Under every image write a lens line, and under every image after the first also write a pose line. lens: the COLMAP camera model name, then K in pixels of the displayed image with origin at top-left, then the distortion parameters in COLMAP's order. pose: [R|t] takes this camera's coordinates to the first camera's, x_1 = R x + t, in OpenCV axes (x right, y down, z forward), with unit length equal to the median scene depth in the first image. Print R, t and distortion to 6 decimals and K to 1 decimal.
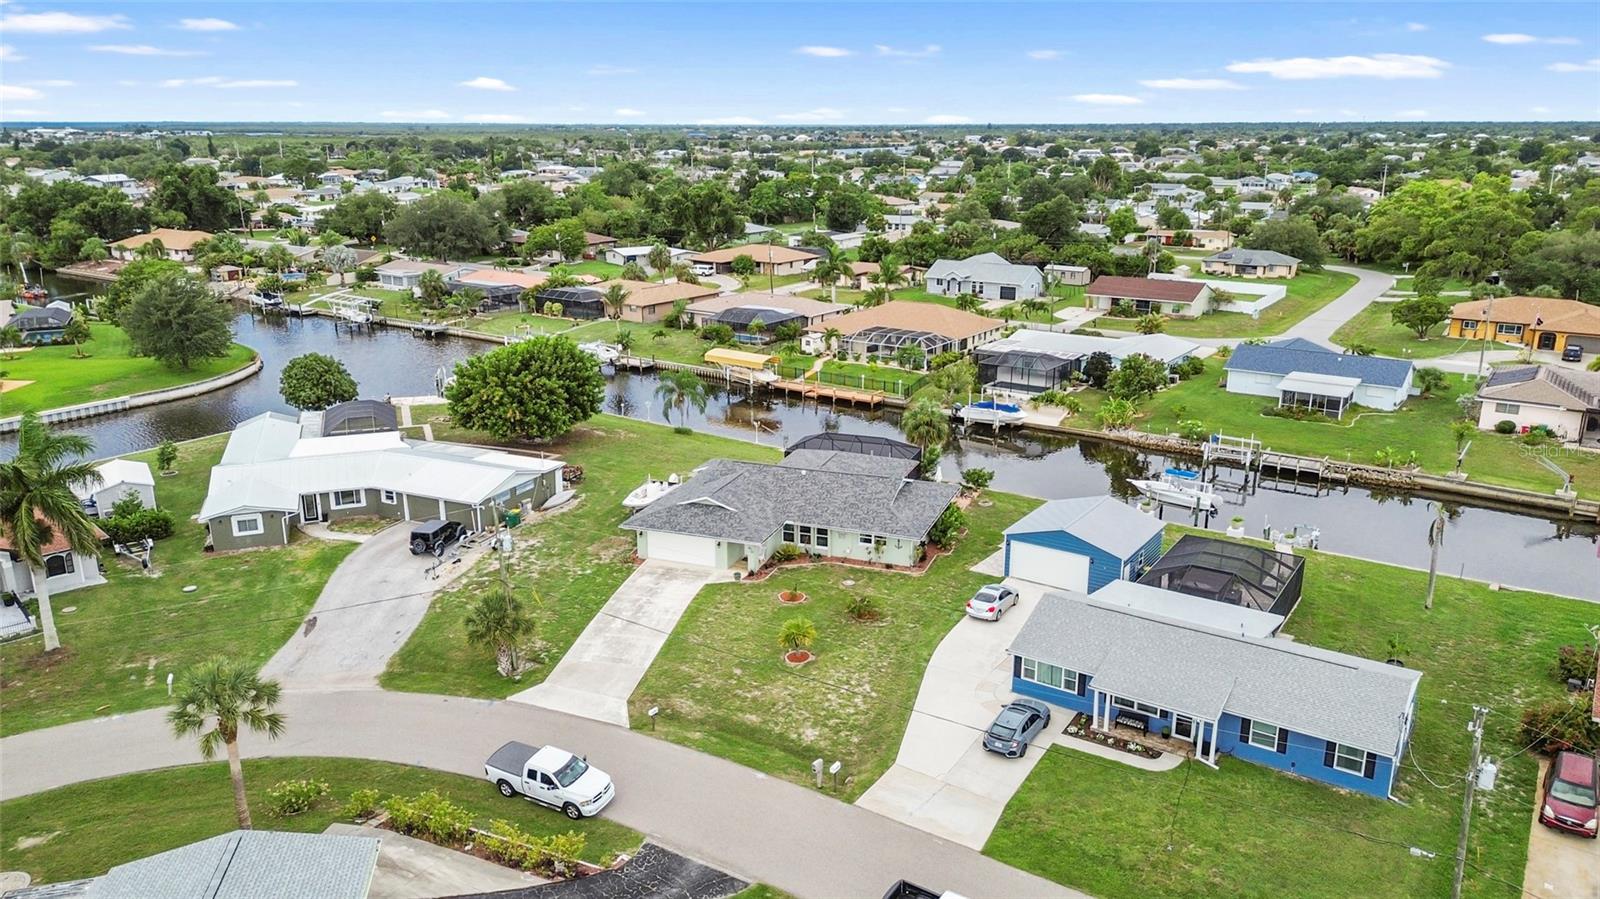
lens RADIAL K [[1137.4, 0, 800.0], [0, 1137.4, 449.5], [0, 0, 1]] dist [0.054071, -0.043233]
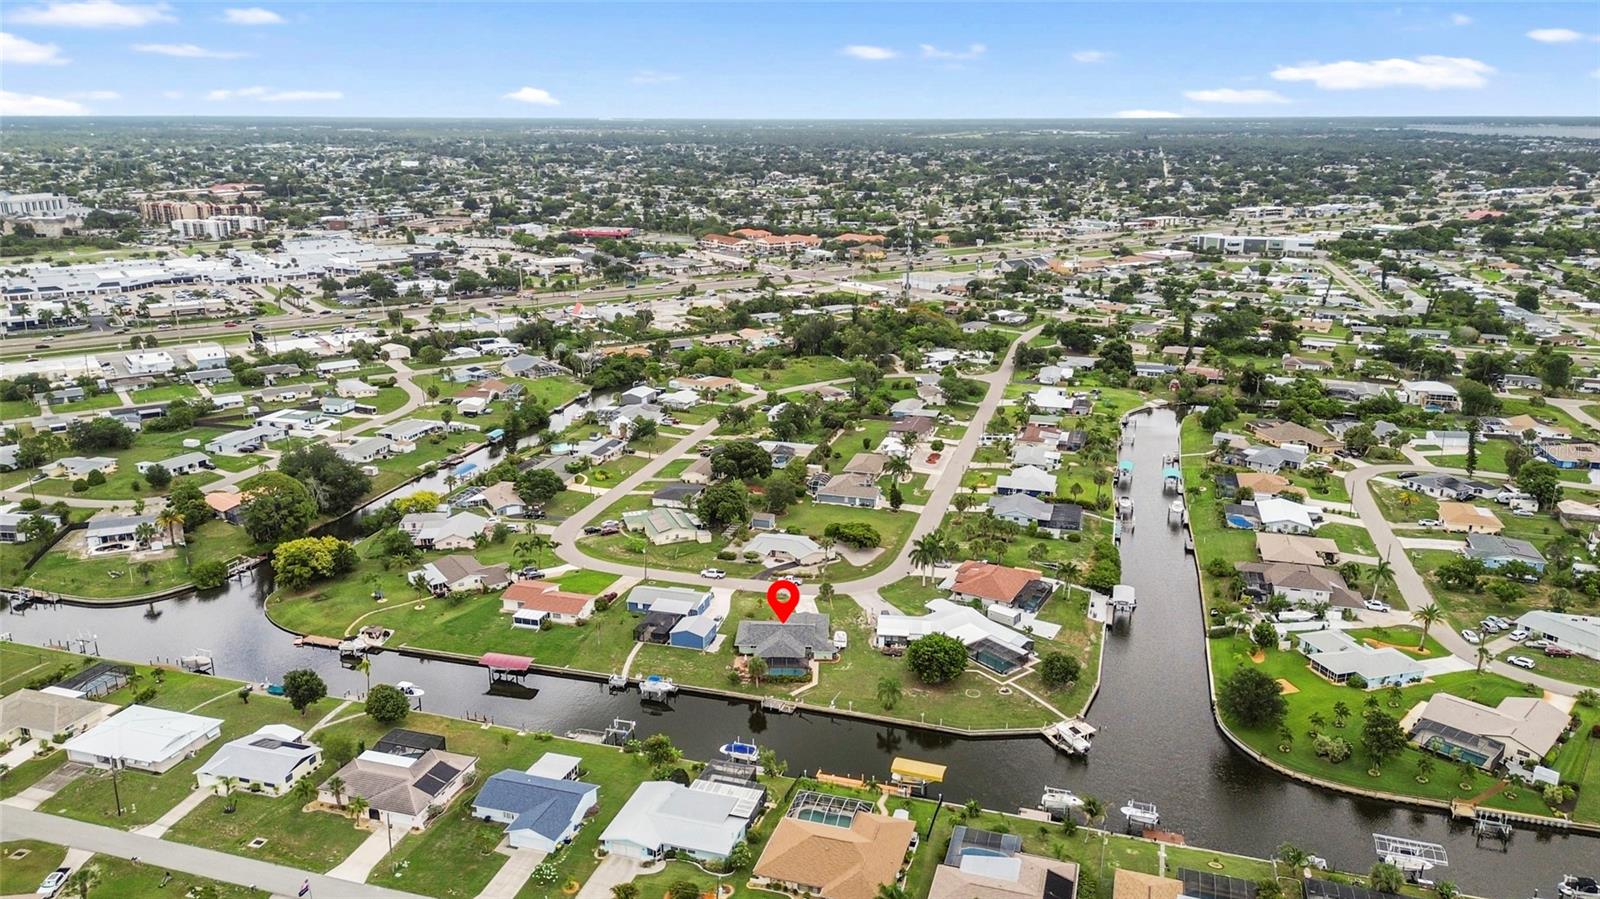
lens RADIAL K [[1126.0, 0, 800.0], [0, 1126.0, 449.5], [0, 0, 1]] dist [0.094557, -0.128435]
pose [[-0.951410, 0.085474, -0.295825, 0.959957], [-0.085346, 0.849867, 0.520041, -2.293217], [0.295862, 0.520020, -0.801277, 3.755265]]
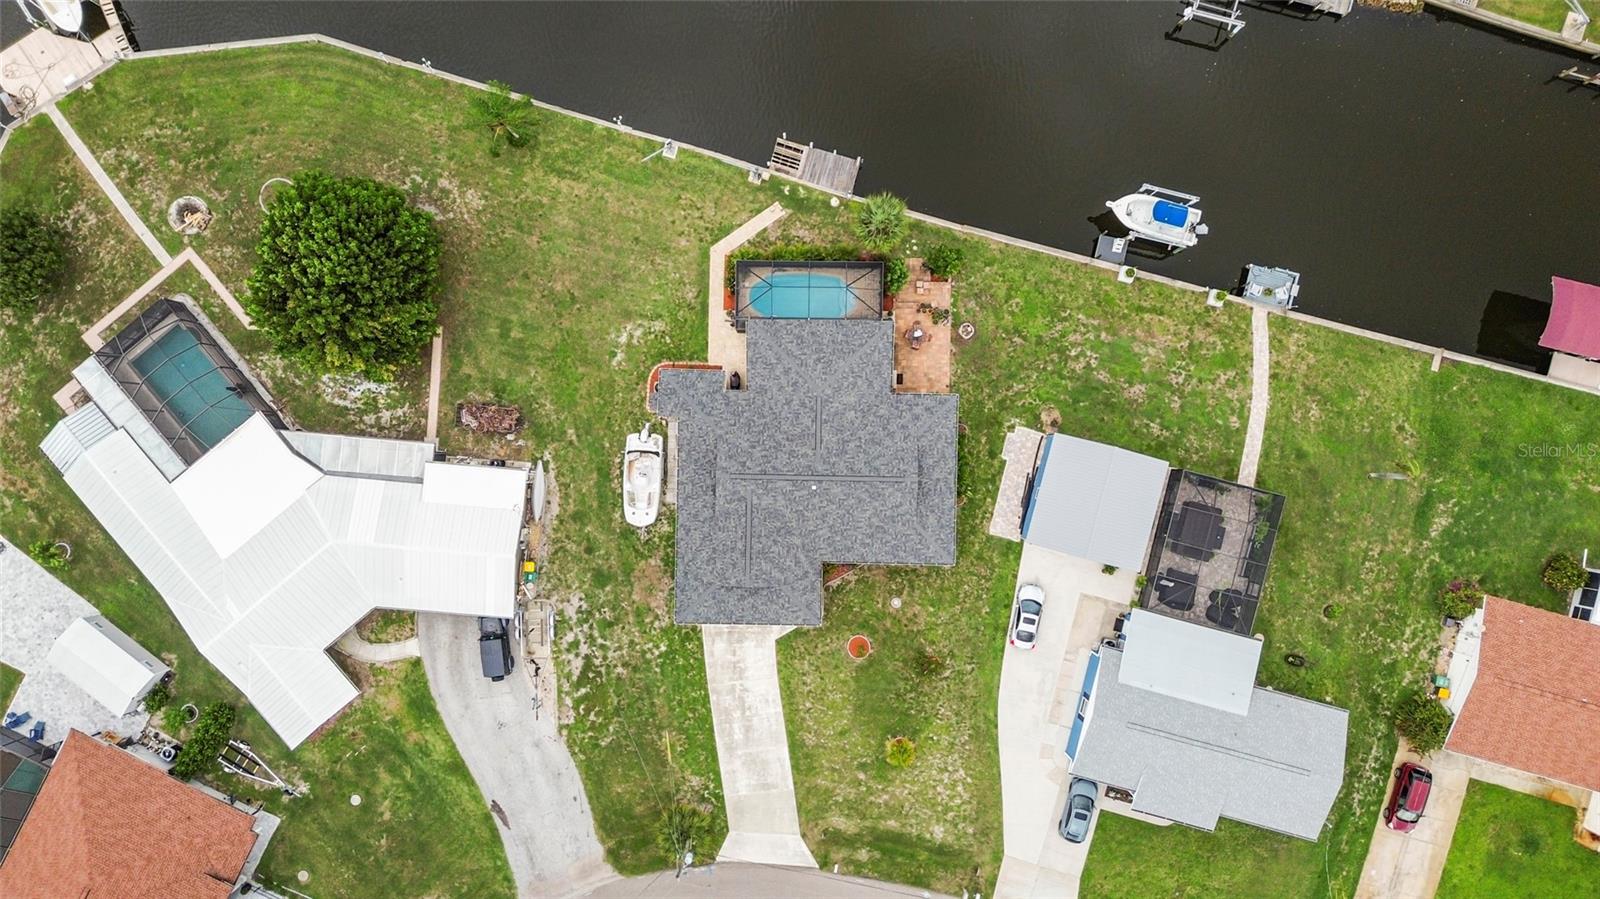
lens RADIAL K [[1126.0, 0, 800.0], [0, 1126.0, 449.5], [0, 0, 1]] dist [0.094557, -0.128435]
pose [[0.943059, -0.332498, -0.009149, 0.014754], [0.100520, 0.258668, 0.960722, -1.066677], [-0.317072, -0.906938, 0.277362, 0.904820]]
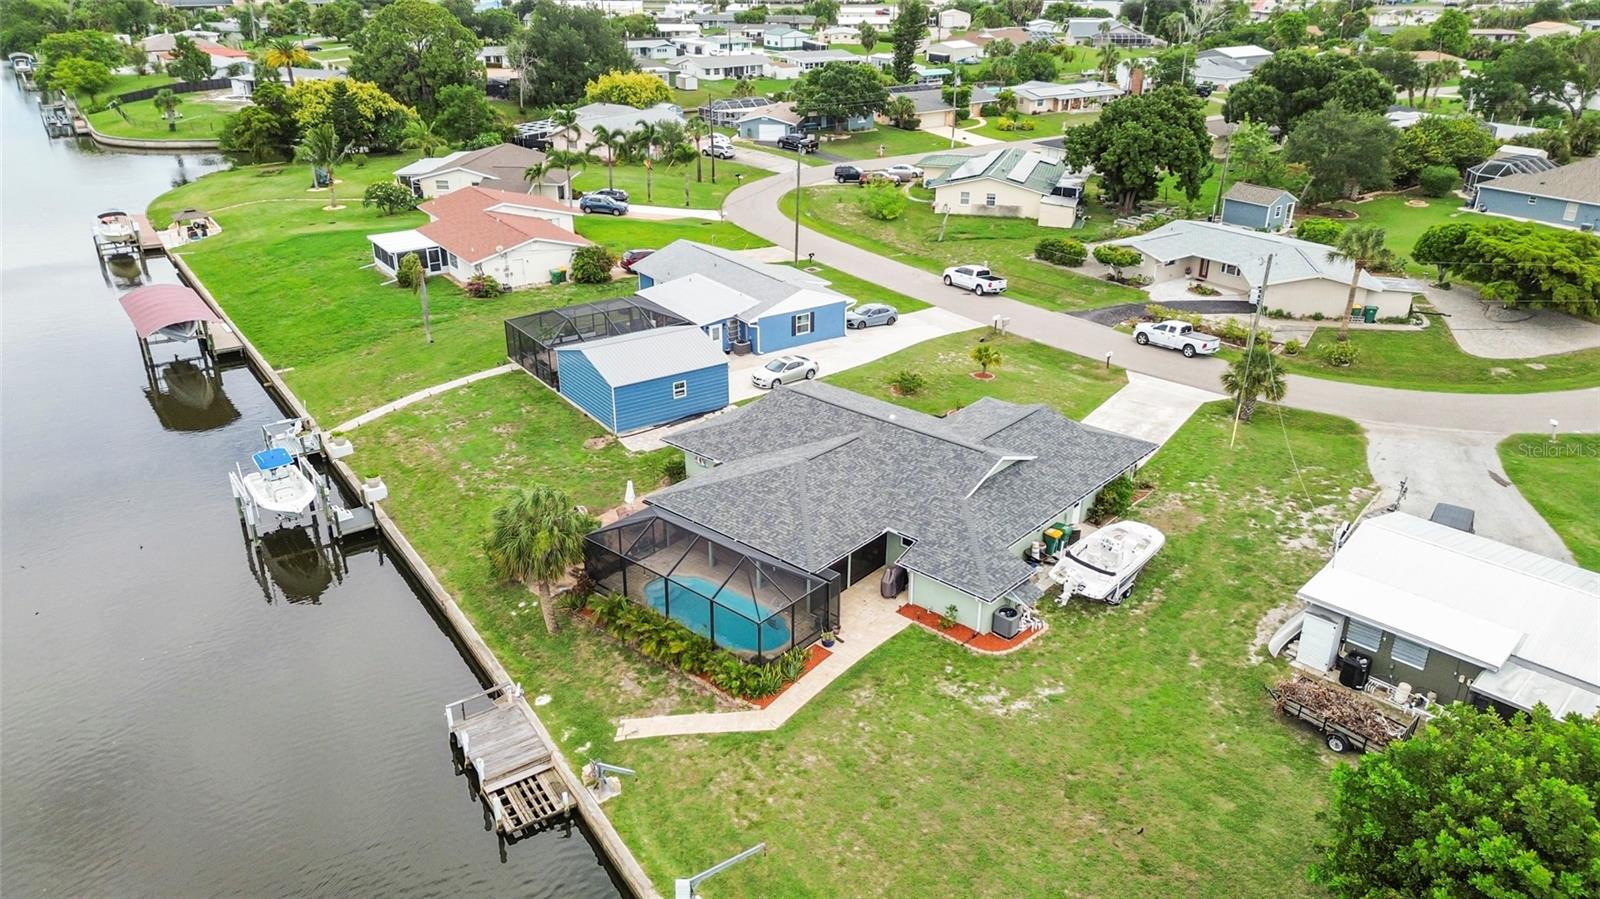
lens RADIAL K [[1126.0, 0, 800.0], [0, 1126.0, 449.5], [0, 0, 1]] dist [0.094557, -0.128435]
pose [[-0.934426, -0.150489, 0.322801, -0.198867], [0.091796, 0.773961, 0.626545, -0.471798], [-0.344123, 0.615092, -0.709395, 1.792418]]
